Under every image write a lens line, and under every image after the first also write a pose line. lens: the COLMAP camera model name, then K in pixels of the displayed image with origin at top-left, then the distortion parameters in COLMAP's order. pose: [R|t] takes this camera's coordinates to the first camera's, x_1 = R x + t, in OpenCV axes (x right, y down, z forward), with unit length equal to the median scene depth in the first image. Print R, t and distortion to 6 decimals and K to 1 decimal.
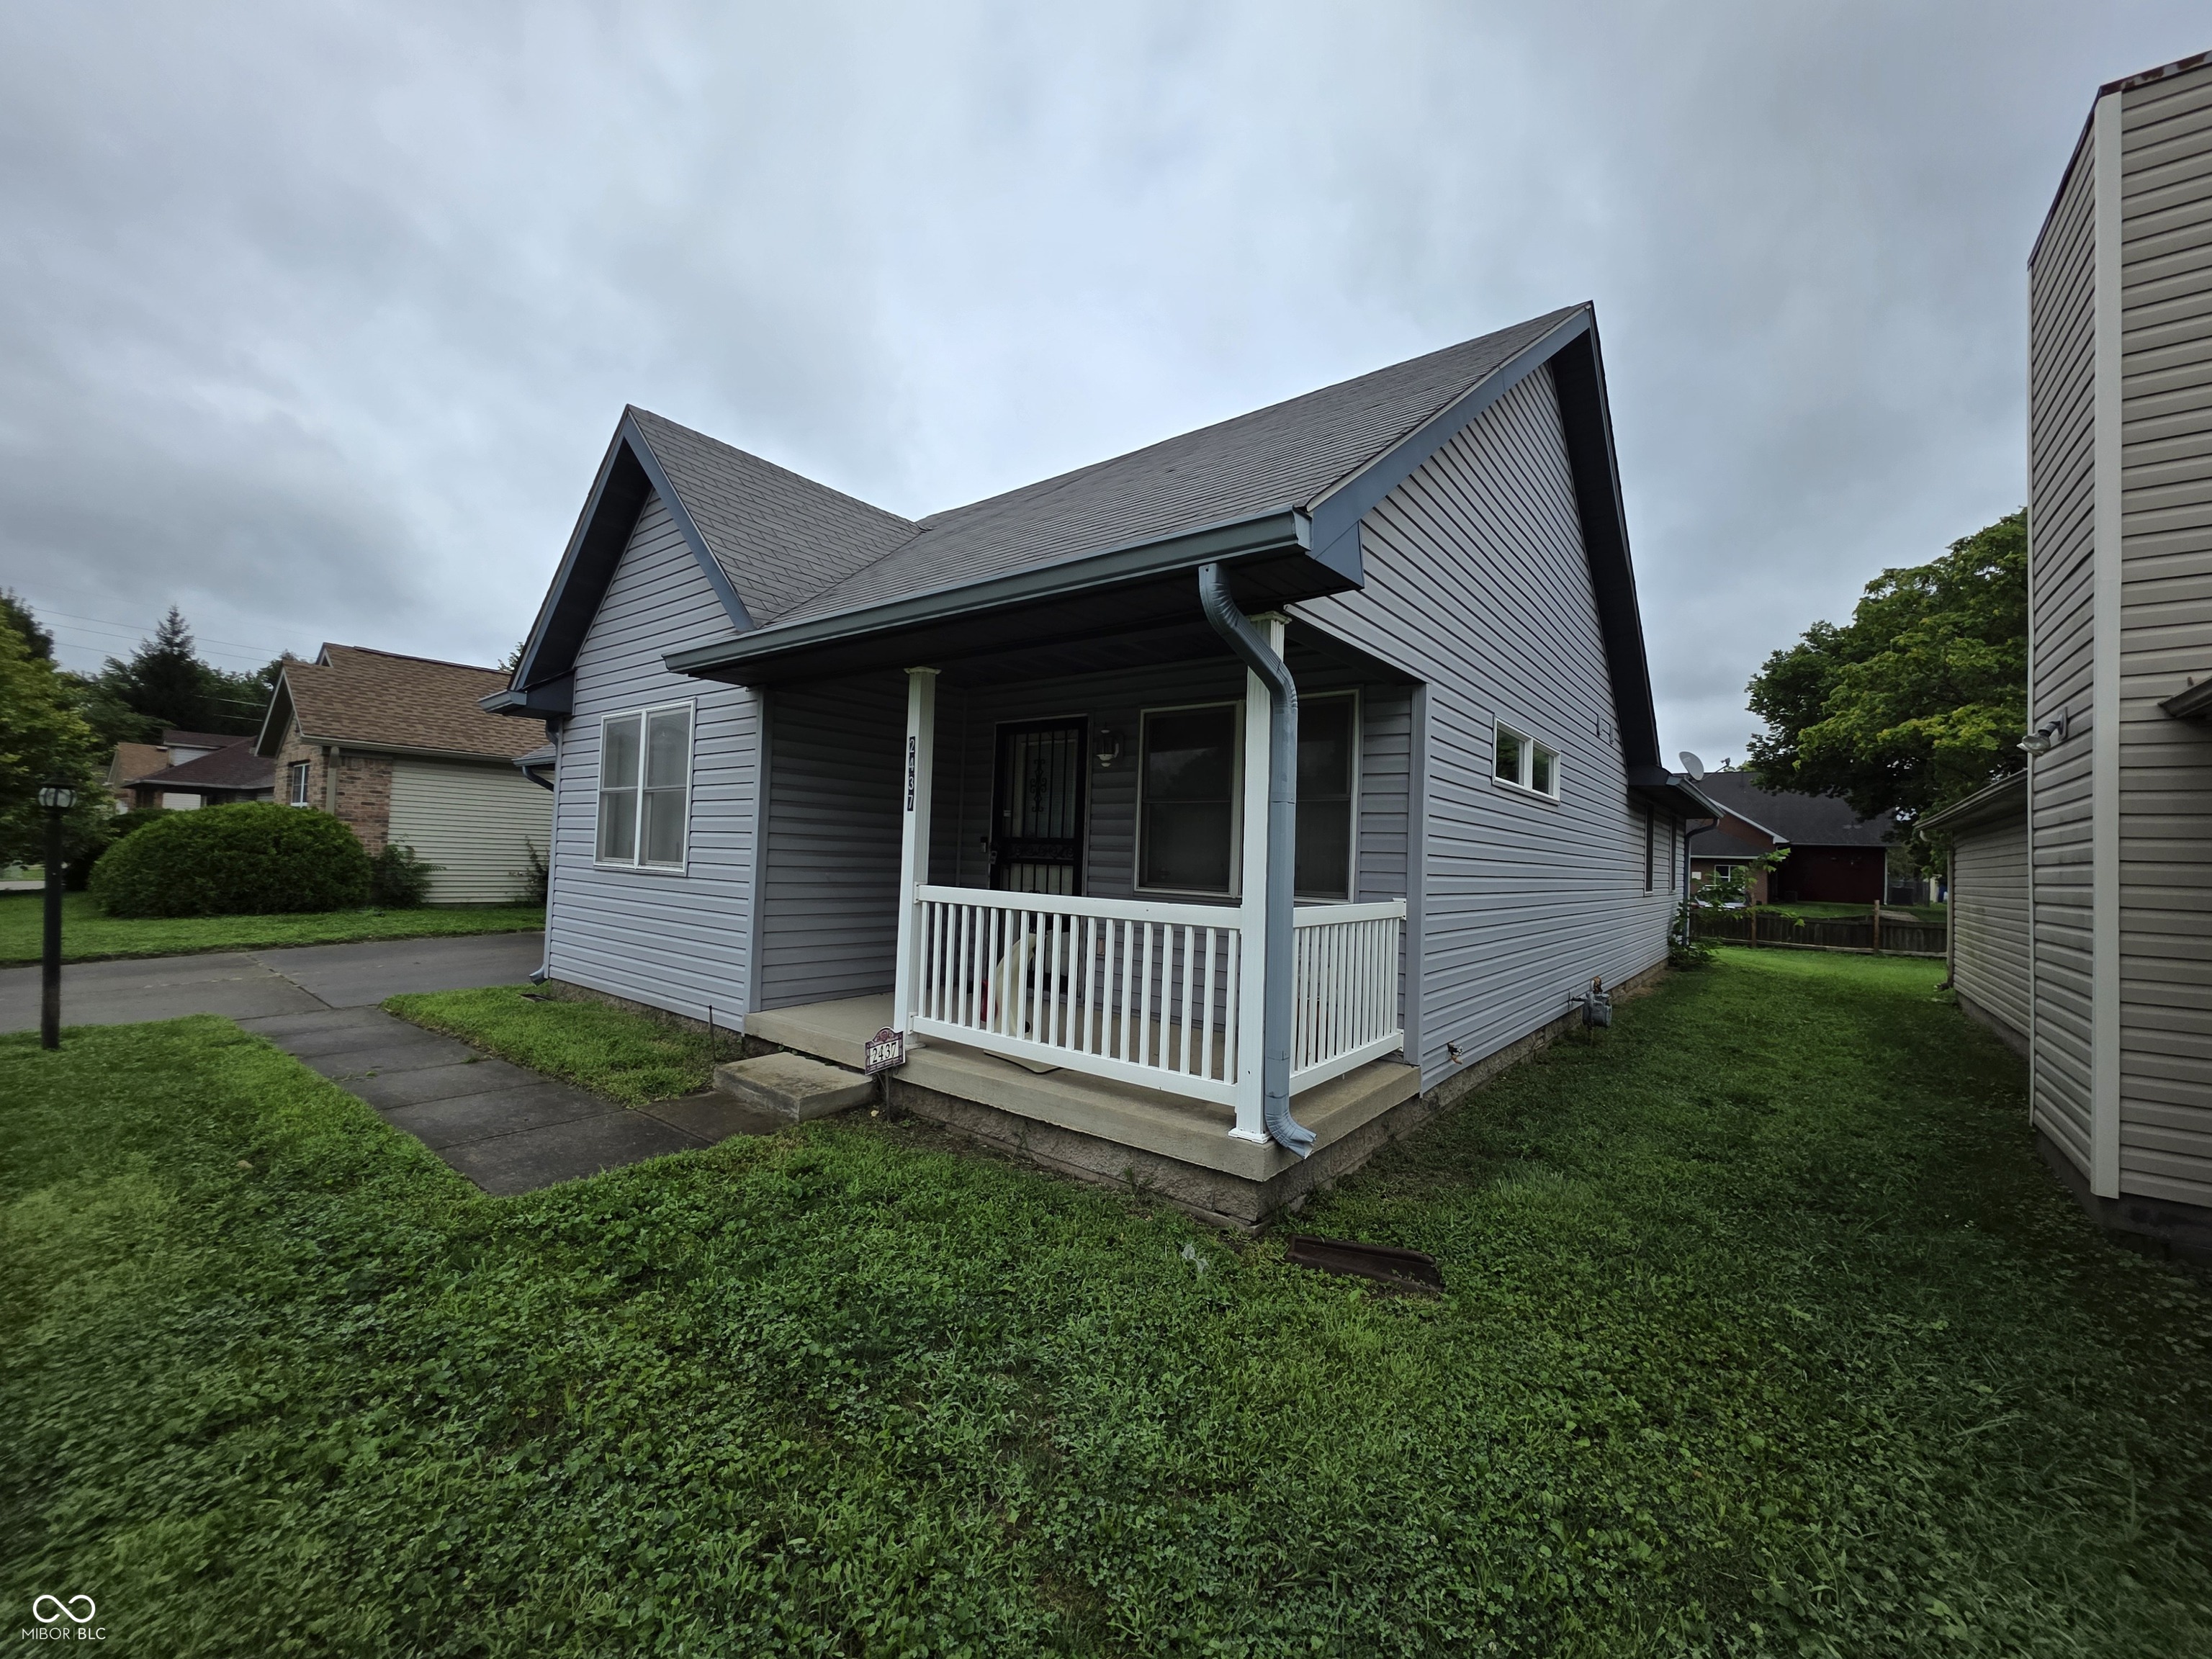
lens RADIAL K [[888.3, 0, 1102.4], [0, 888.3, 830.2], [0, 0, 1]] dist [0.000287, -0.000155]
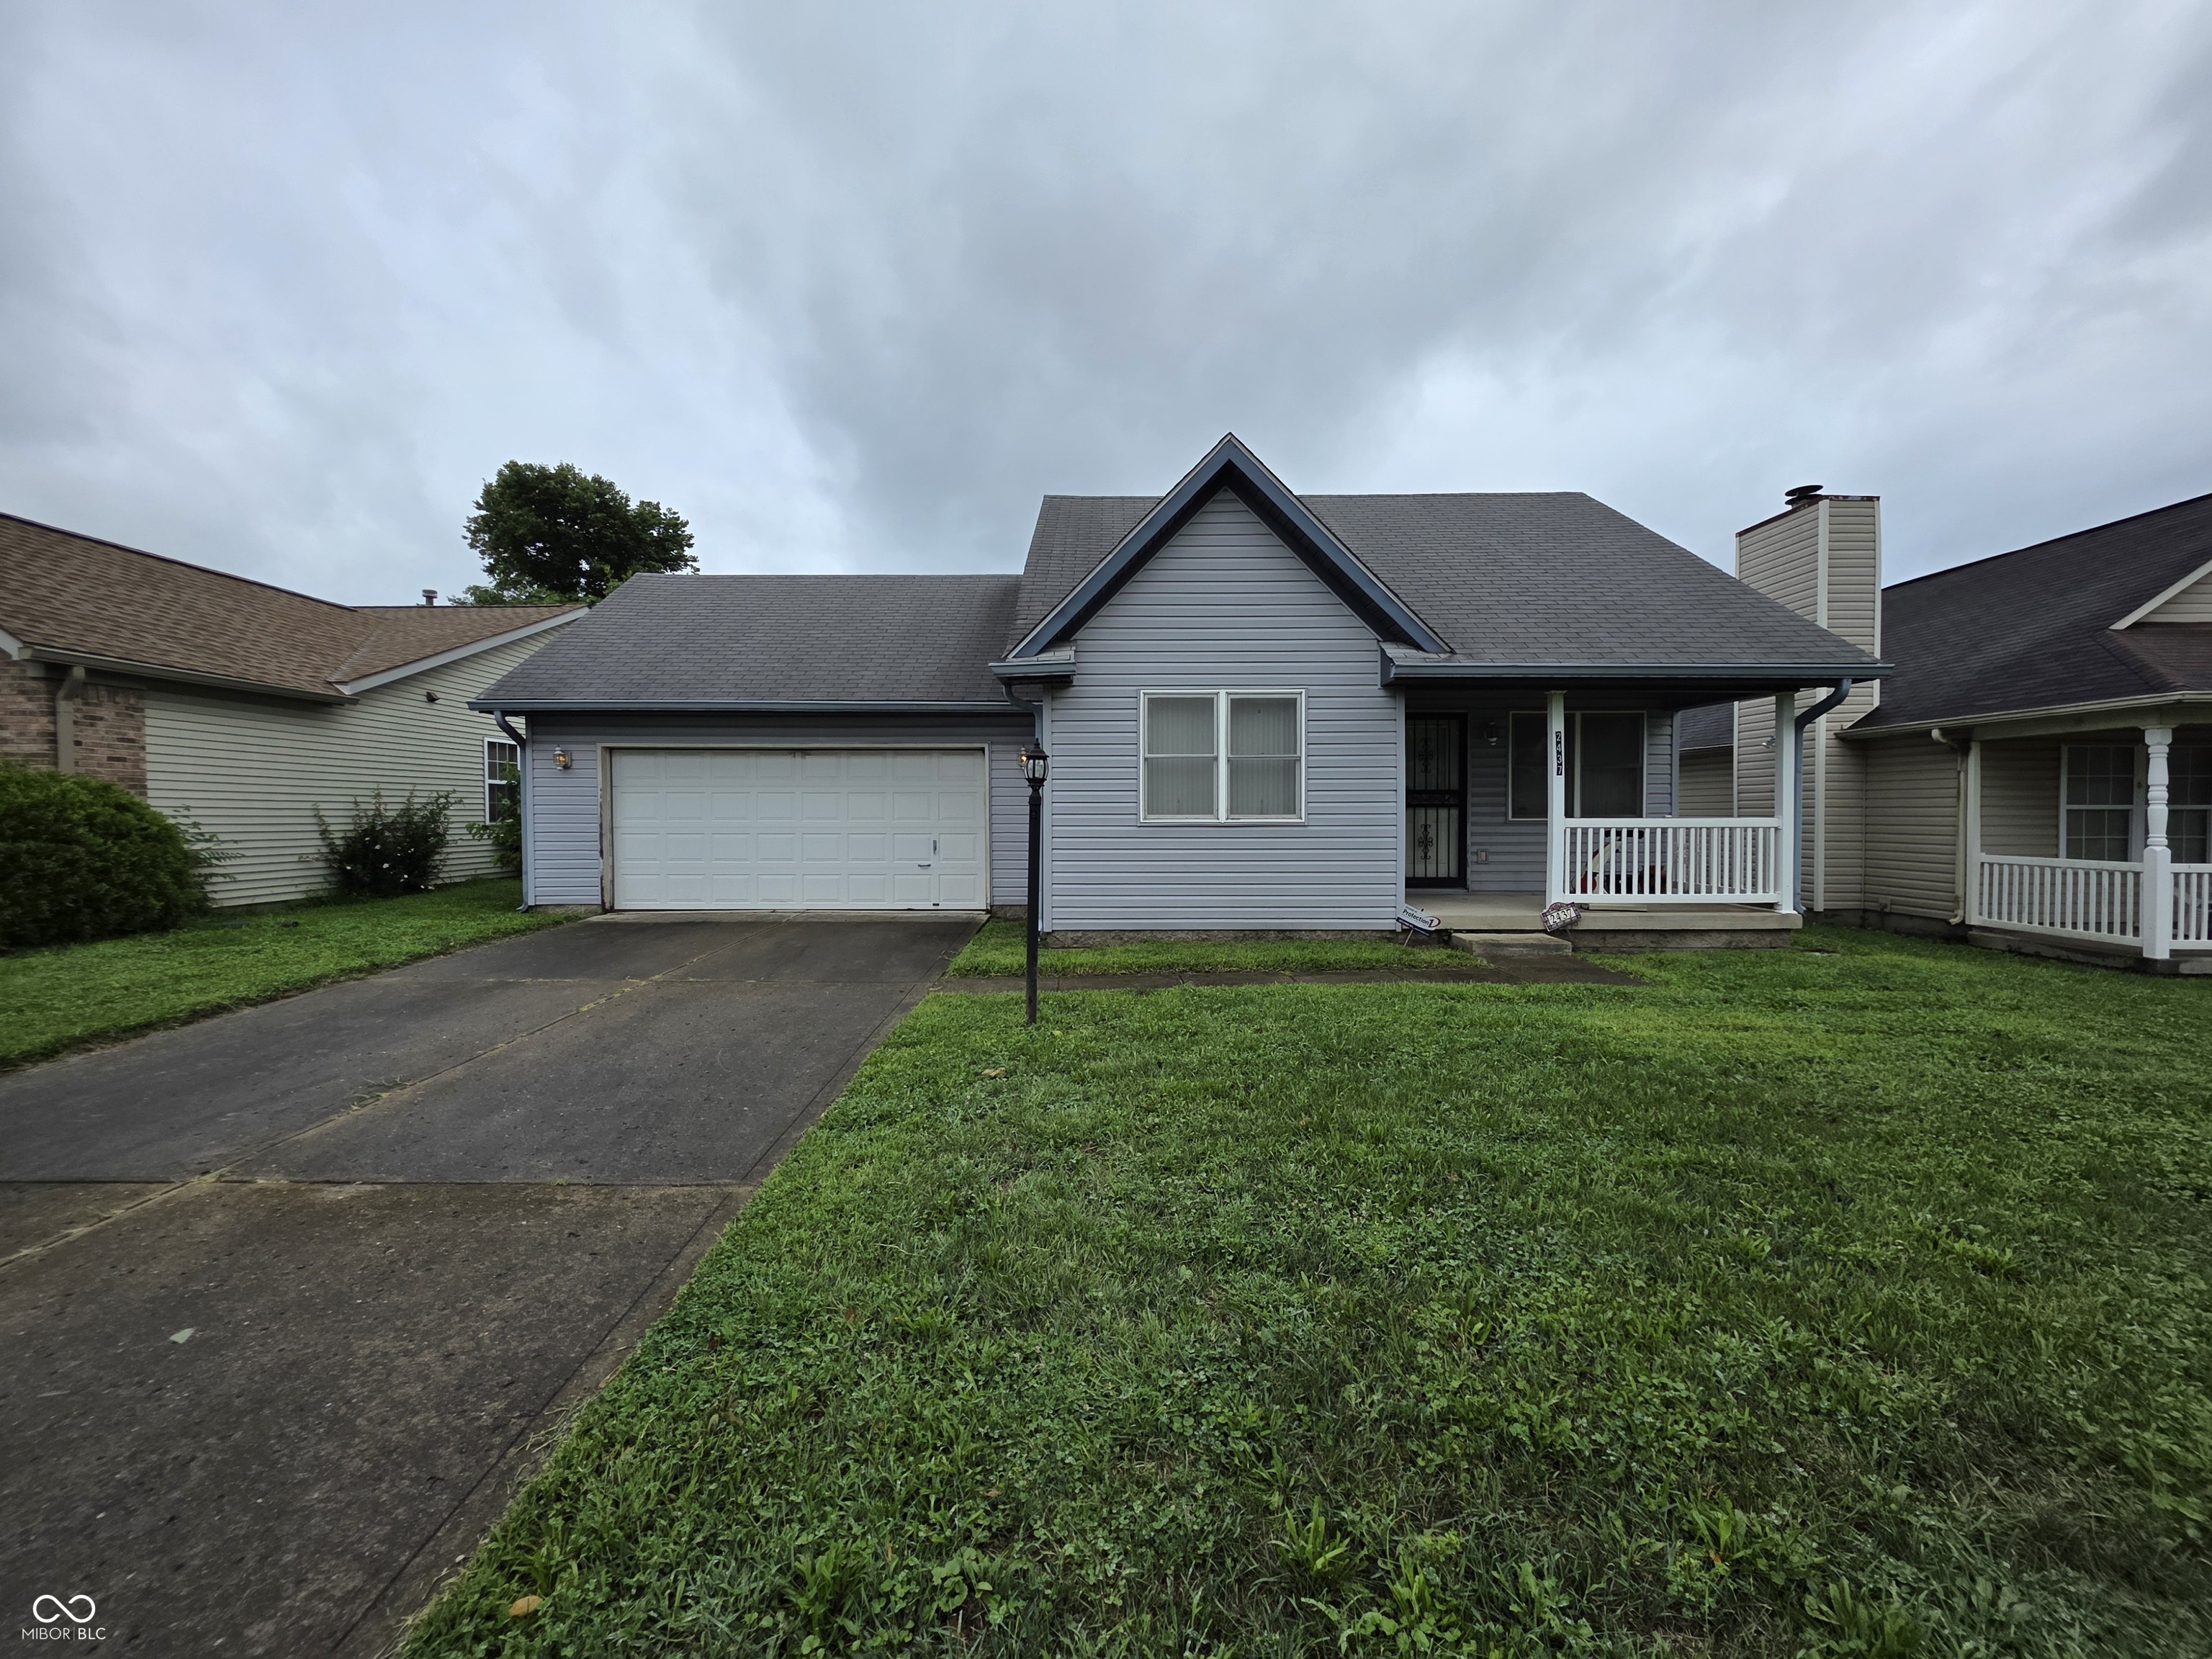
lens RADIAL K [[888.3, 0, 1099.1], [0, 888.3, 825.7], [0, 0, 1]] dist [0.000287, -0.000155]
pose [[0.781043, -0.044447, 0.622893, -1.505081], [0.011195, 0.998300, 0.057198, -0.024026], [-0.624377, -0.037701, 0.780213, 0.166090]]
